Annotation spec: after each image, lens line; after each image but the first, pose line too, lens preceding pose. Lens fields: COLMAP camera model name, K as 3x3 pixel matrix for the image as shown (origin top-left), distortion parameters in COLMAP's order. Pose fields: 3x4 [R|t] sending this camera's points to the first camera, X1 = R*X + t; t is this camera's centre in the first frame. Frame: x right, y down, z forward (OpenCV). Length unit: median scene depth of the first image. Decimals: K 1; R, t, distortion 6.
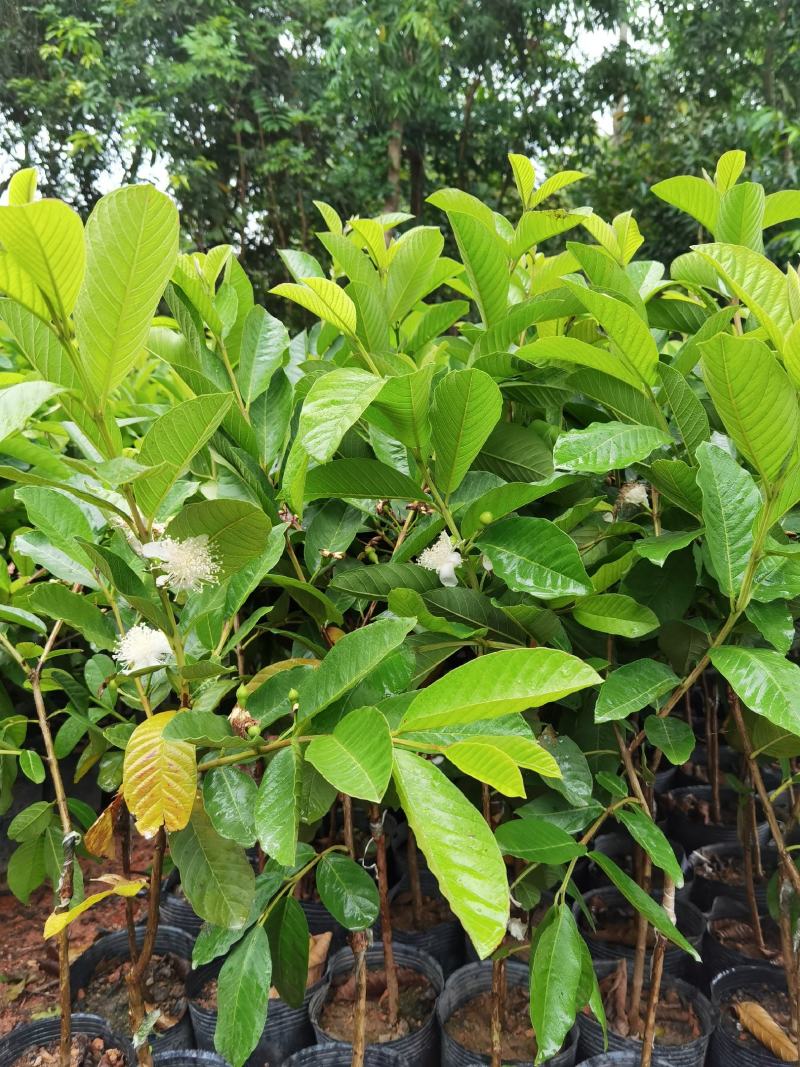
lens RADIAL K [[772.8, 0, 400.0], [0, 772.8, 533.5], [0, 0, 1]] dist [0.021381, -0.023739]
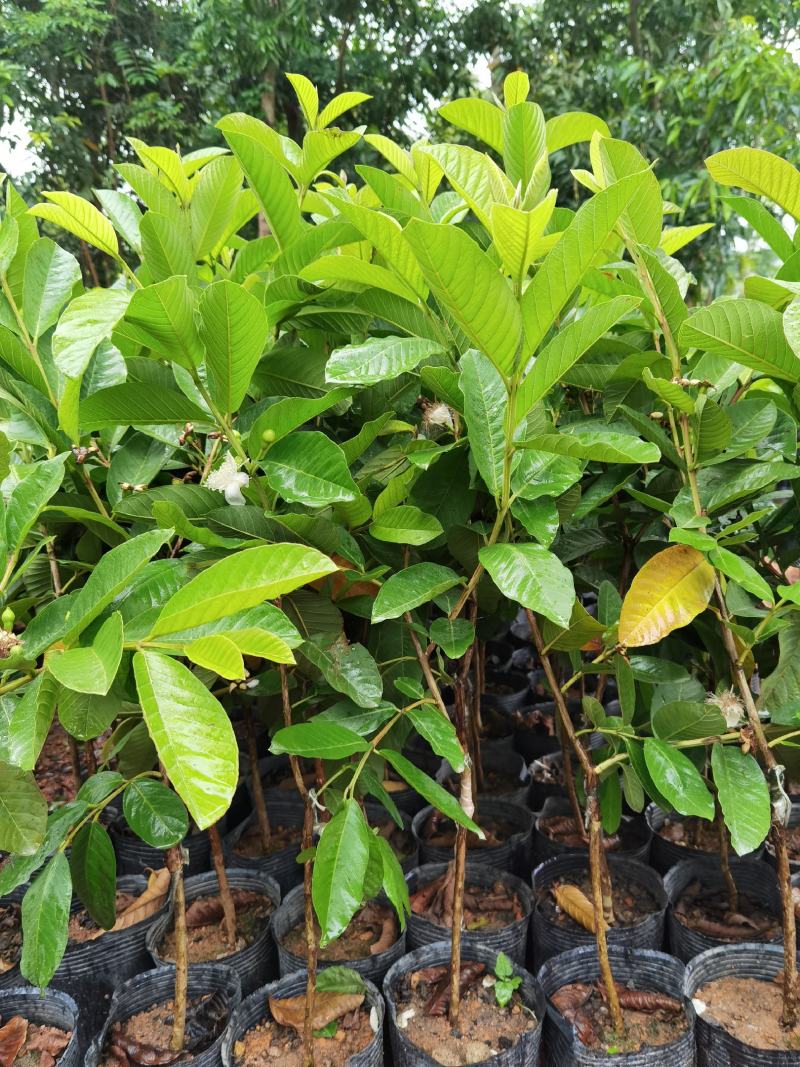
lens RADIAL K [[772.8, 0, 400.0], [0, 772.8, 533.5], [0, 0, 1]] dist [0.021381, -0.023739]
pose [[0.993843, -0.060911, 0.092557, 0.139311], [0.057336, 0.997521, 0.040807, 0.058043], [-0.094813, -0.035249, 0.994871, -0.020488]]
